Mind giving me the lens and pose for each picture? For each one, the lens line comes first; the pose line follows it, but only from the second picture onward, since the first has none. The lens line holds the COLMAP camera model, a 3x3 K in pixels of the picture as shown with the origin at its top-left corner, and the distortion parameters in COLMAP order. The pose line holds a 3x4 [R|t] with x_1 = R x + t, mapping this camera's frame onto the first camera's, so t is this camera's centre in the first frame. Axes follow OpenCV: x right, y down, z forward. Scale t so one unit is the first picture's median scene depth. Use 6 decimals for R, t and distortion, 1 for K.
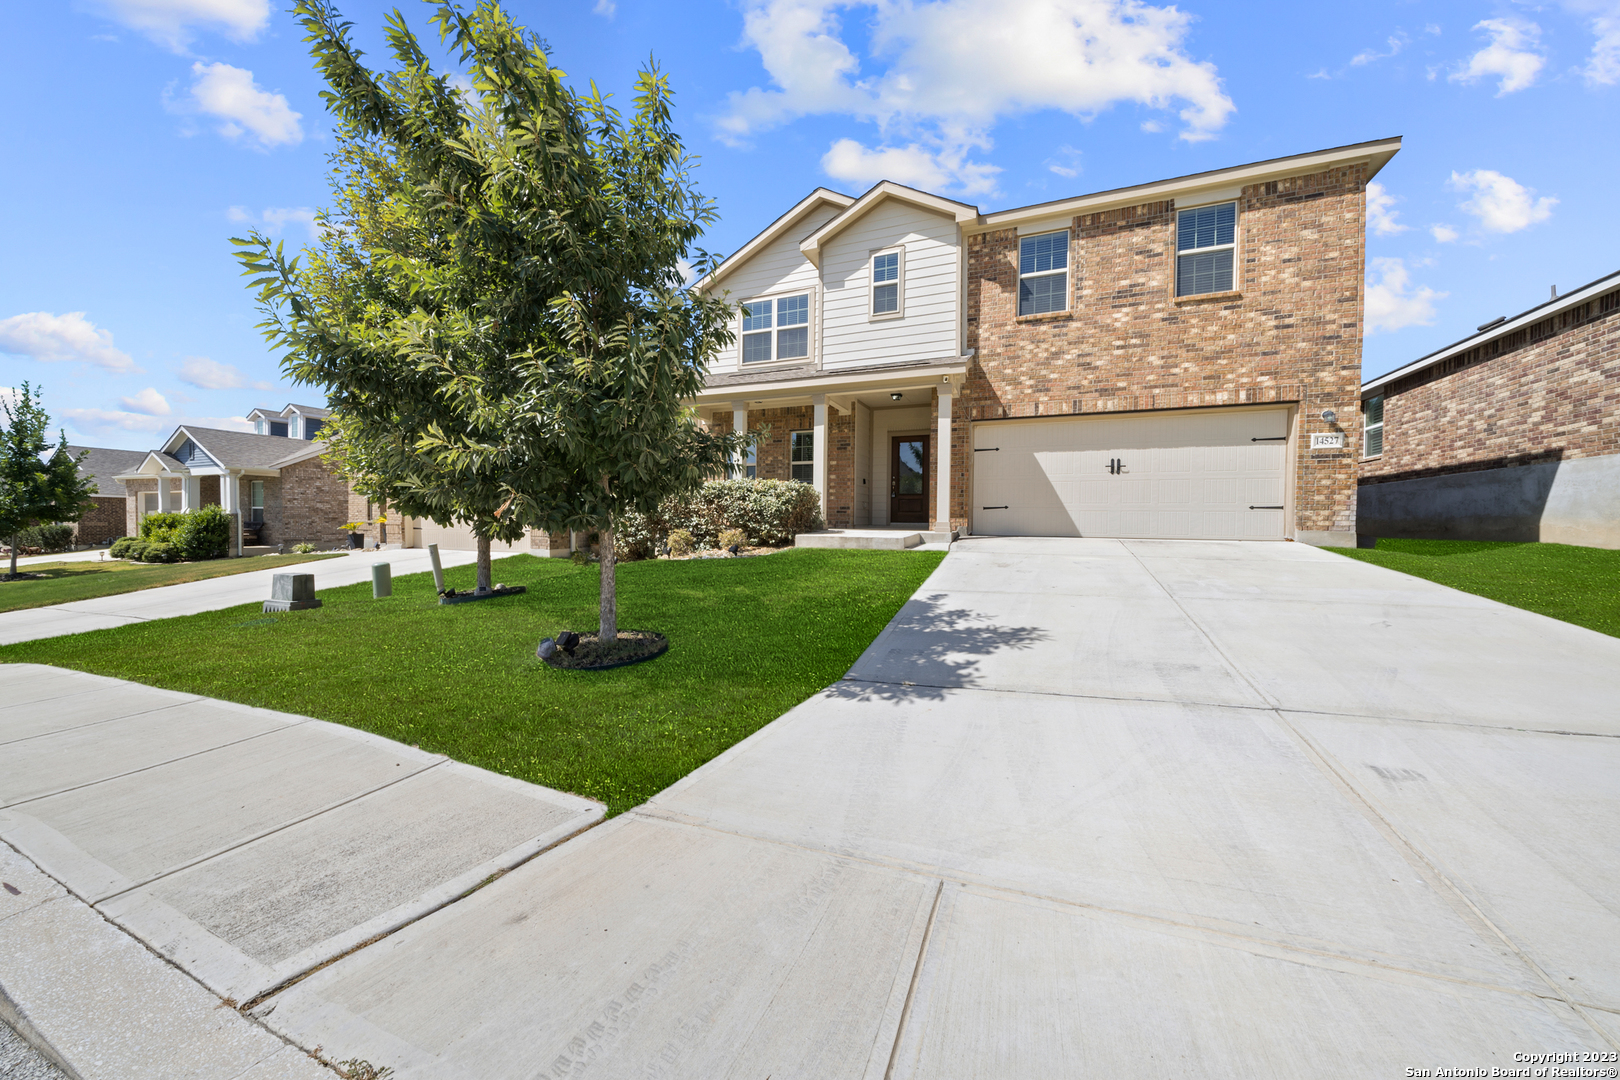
lens RADIAL K [[556.7, 0, 848.1], [0, 556.7, 541.7], [0, 0, 1]] dist [-0.008406, 0.000325]
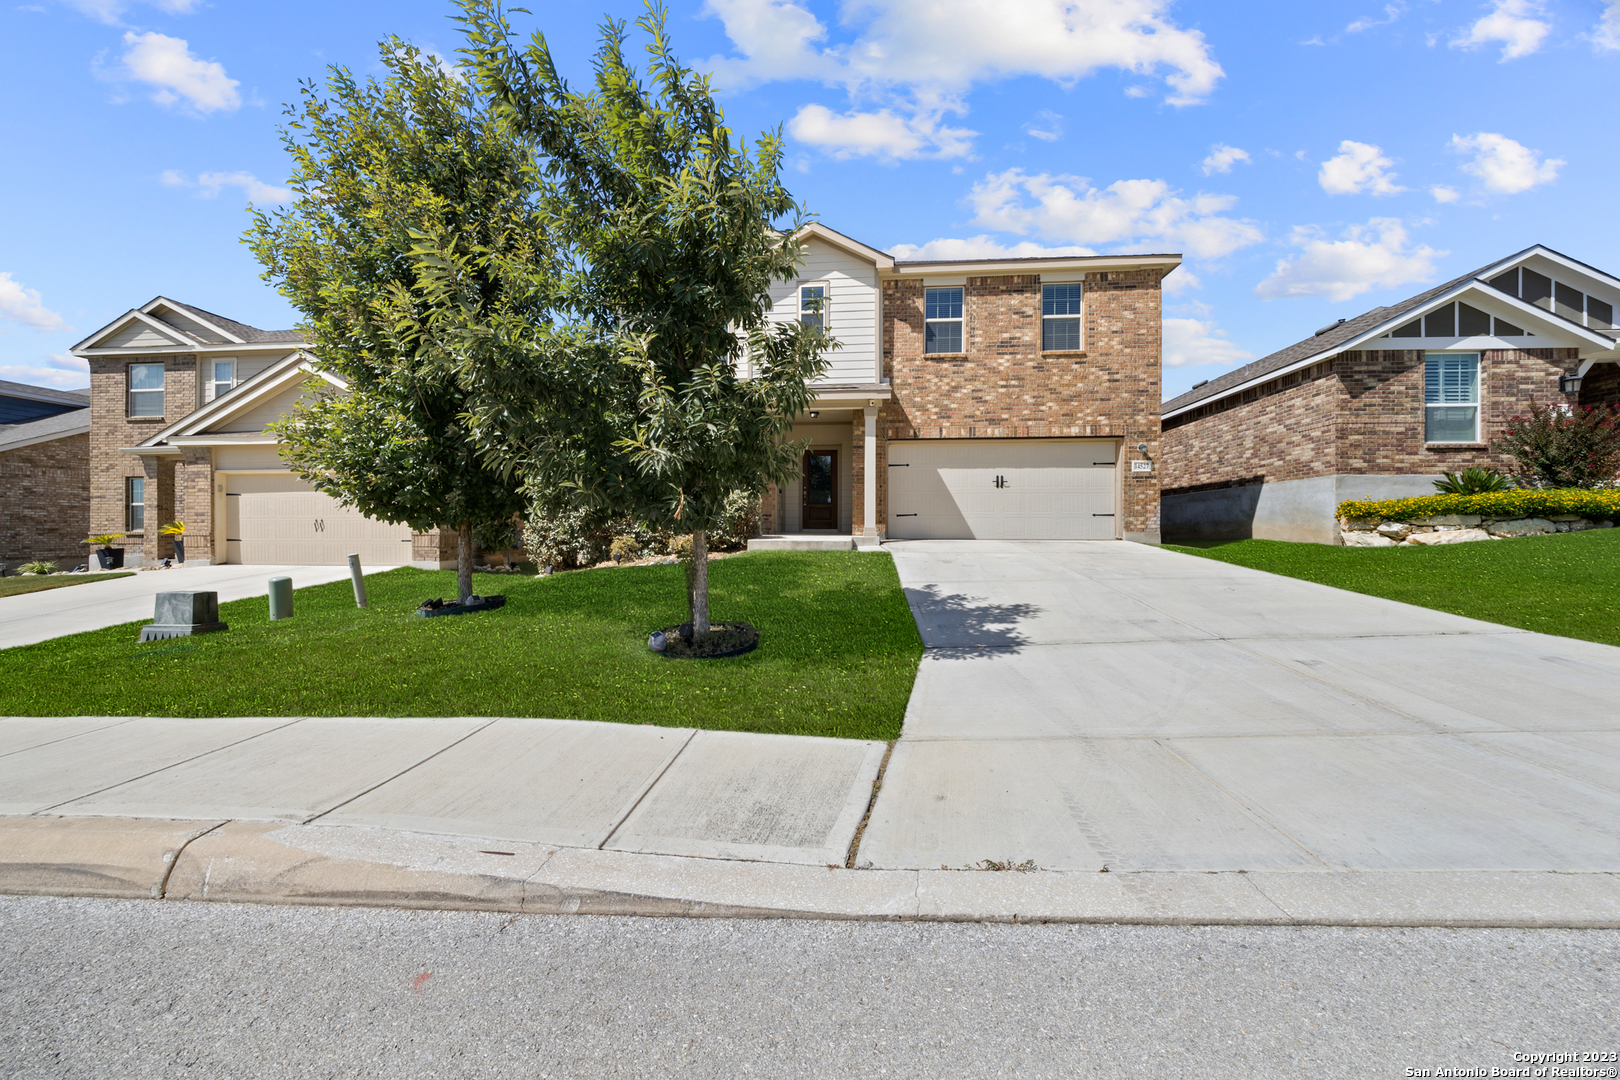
lens RADIAL K [[558.7, 0, 815.3], [0, 558.7, 543.3], [0, 0, 1]] dist [-0.007472, 0.000042]
pose [[0.952499, -0.013088, 0.304260, -0.299288], [0.018662, 0.999707, -0.015418, 0.013197], [-0.303969, 0.020364, 0.952464, -0.057336]]
